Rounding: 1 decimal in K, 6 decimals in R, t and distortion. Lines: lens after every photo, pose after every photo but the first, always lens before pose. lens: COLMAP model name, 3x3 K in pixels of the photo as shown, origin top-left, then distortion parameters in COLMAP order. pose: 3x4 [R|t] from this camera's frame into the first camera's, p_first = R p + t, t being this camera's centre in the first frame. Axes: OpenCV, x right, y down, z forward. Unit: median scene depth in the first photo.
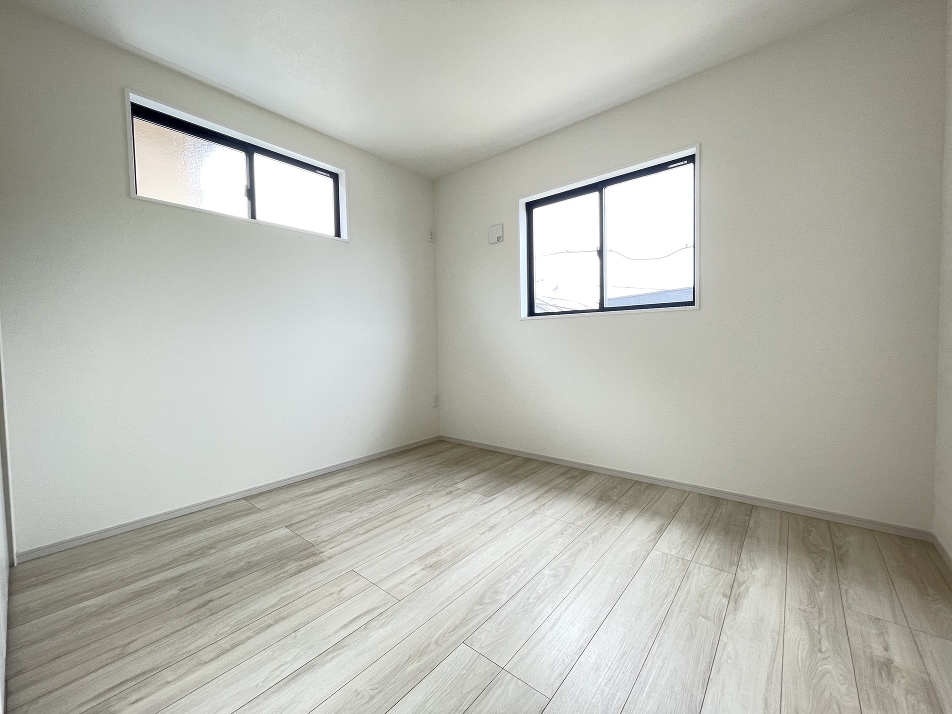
lens RADIAL K [[386.7, 0, 477.2], [0, 386.7, 354.7], [0, 0, 1]] dist [-0.000518, 0.000214]
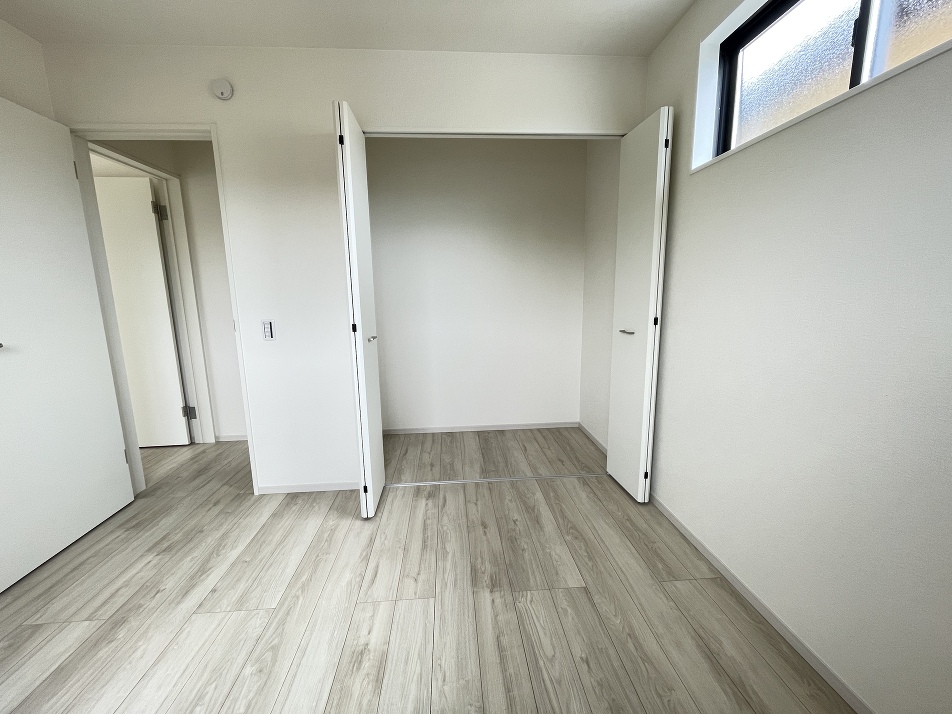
lens RADIAL K [[386.7, 0, 470.0], [0, 386.7, 358.1], [0, 0, 1]] dist [-0.000518, 0.000214]
pose [[-0.732161, 0.149546, -0.664512, 0.157504], [0.012001, 0.978281, 0.206936, -0.215433], [0.681026, 0.143536, -0.718054, 1.656489]]
